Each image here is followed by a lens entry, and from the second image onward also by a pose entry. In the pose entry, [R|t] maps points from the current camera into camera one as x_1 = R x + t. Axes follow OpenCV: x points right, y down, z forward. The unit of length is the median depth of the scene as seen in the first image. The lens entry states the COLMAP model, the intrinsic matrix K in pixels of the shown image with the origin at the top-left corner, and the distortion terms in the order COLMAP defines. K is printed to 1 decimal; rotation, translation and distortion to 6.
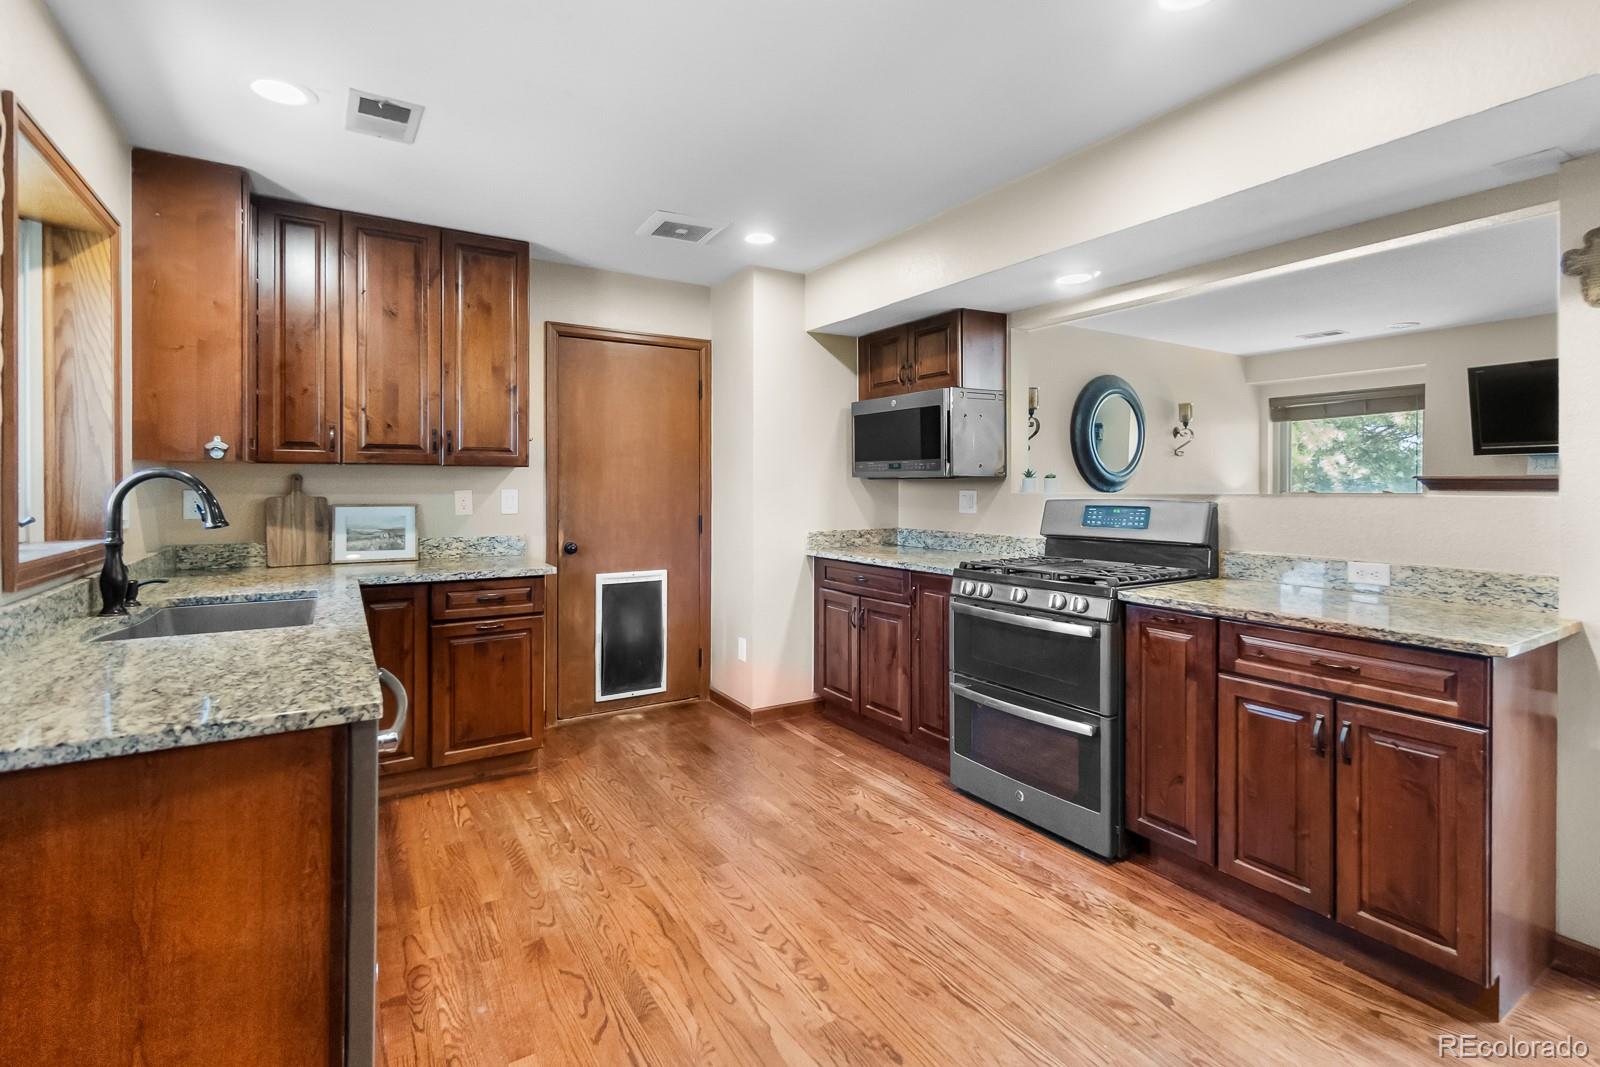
lens RADIAL K [[737.1, 0, 794.9], [0, 737.1, 485.4], [0, 0, 1]] dist [0.002744, 0.000329]
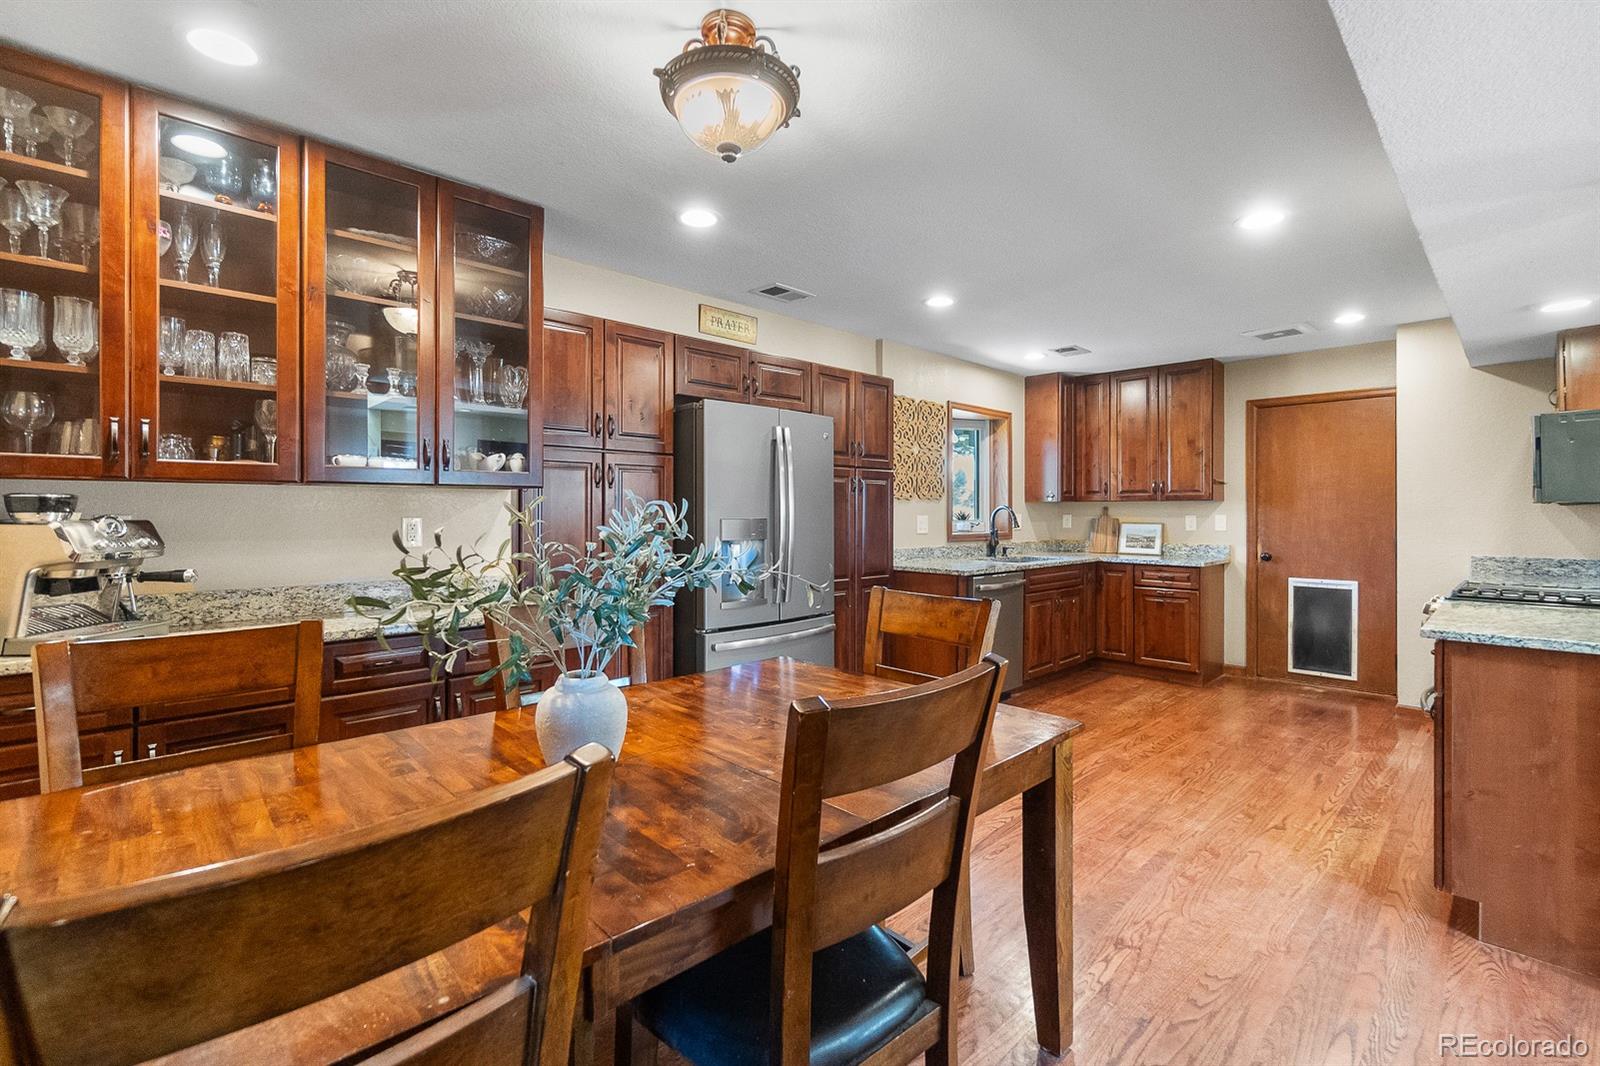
lens RADIAL K [[706.8, 0, 802.3], [0, 706.8, 511.0], [0, 0, 1]] dist [0.000805, 0.000073]
pose [[0.212668, -0.004240, -0.977115, 0.964557], [-0.004217, 0.999977, -0.005257, 0.008982], [0.977115, 0.005239, 0.212645, -0.185897]]
